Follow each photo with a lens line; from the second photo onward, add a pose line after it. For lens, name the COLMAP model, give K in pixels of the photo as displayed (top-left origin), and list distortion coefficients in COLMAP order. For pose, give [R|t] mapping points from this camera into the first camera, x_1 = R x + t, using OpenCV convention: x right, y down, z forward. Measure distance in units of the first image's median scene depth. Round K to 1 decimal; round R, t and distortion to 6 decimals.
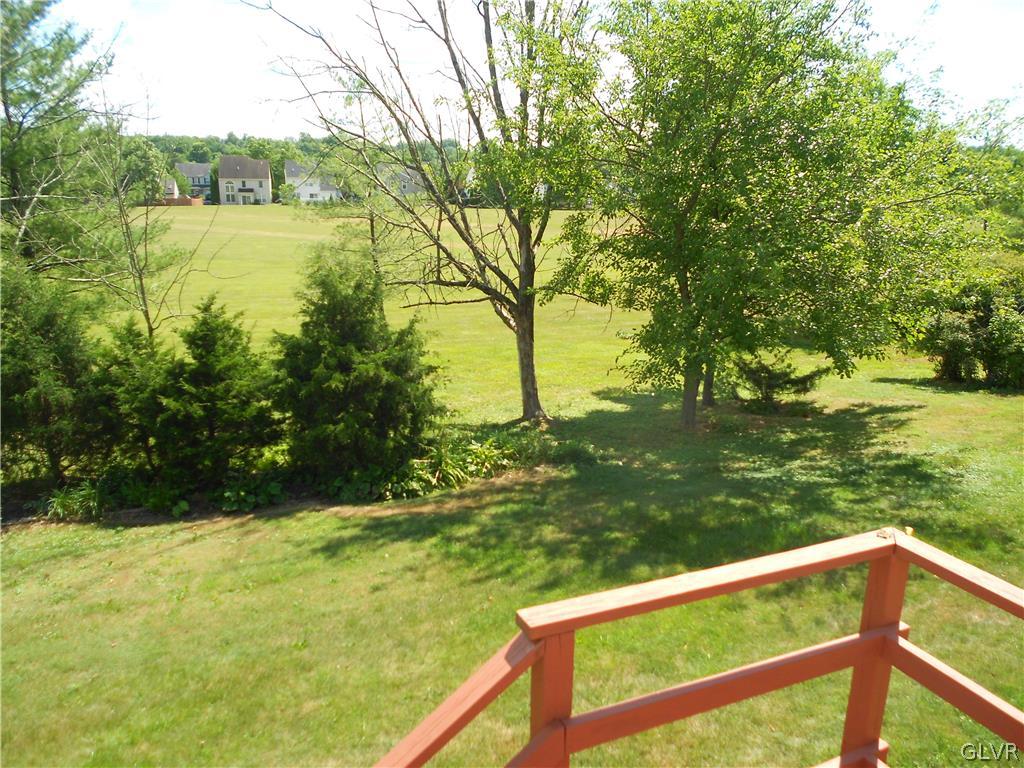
lens RADIAL K [[780.1, 0, 512.0], [0, 780.1, 384.0], [0, 0, 1]] dist [-0.022337, -0.001794]
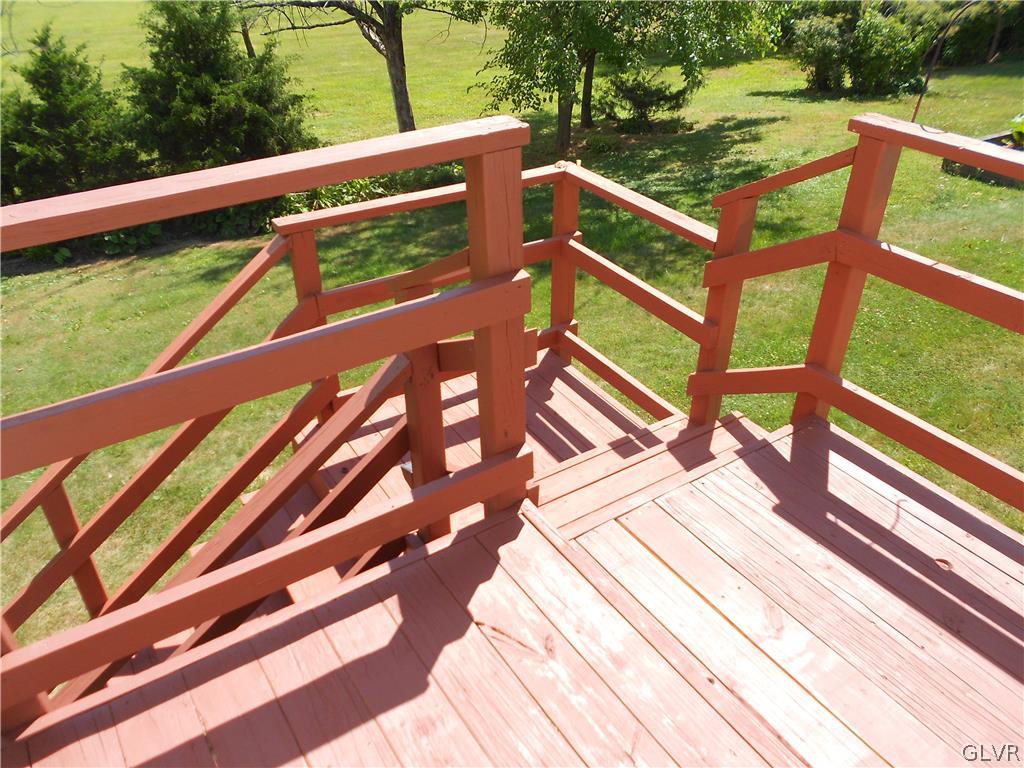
lens RADIAL K [[776.5, 0, 507.0], [0, 776.5, 391.2], [0, 0, 1]] dist [-0.004387, -0.008761]
pose [[0.992385, -0.083212, 0.090822, 0.043204], [0.048994, 0.943139, 0.328767, 0.021410], [-0.113015, -0.321814, 0.940034, -0.075688]]
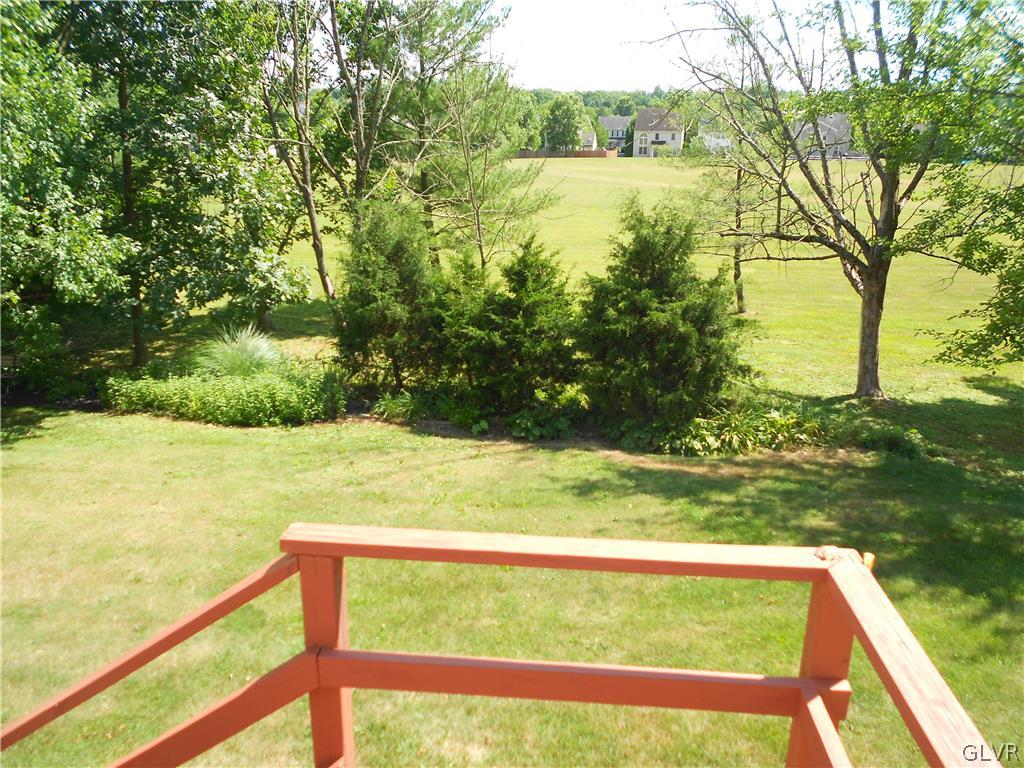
lens RADIAL K [[783.6, 0, 512.0], [0, 783.6, 384.0], [0, 0, 1]] dist [-0.004639, -0.006161]
pose [[0.879853, 0.139545, -0.454298, 0.099945], [-0.113791, 0.989972, 0.083705, 0.001928], [0.461423, -0.021953, 0.886909, 0.042150]]
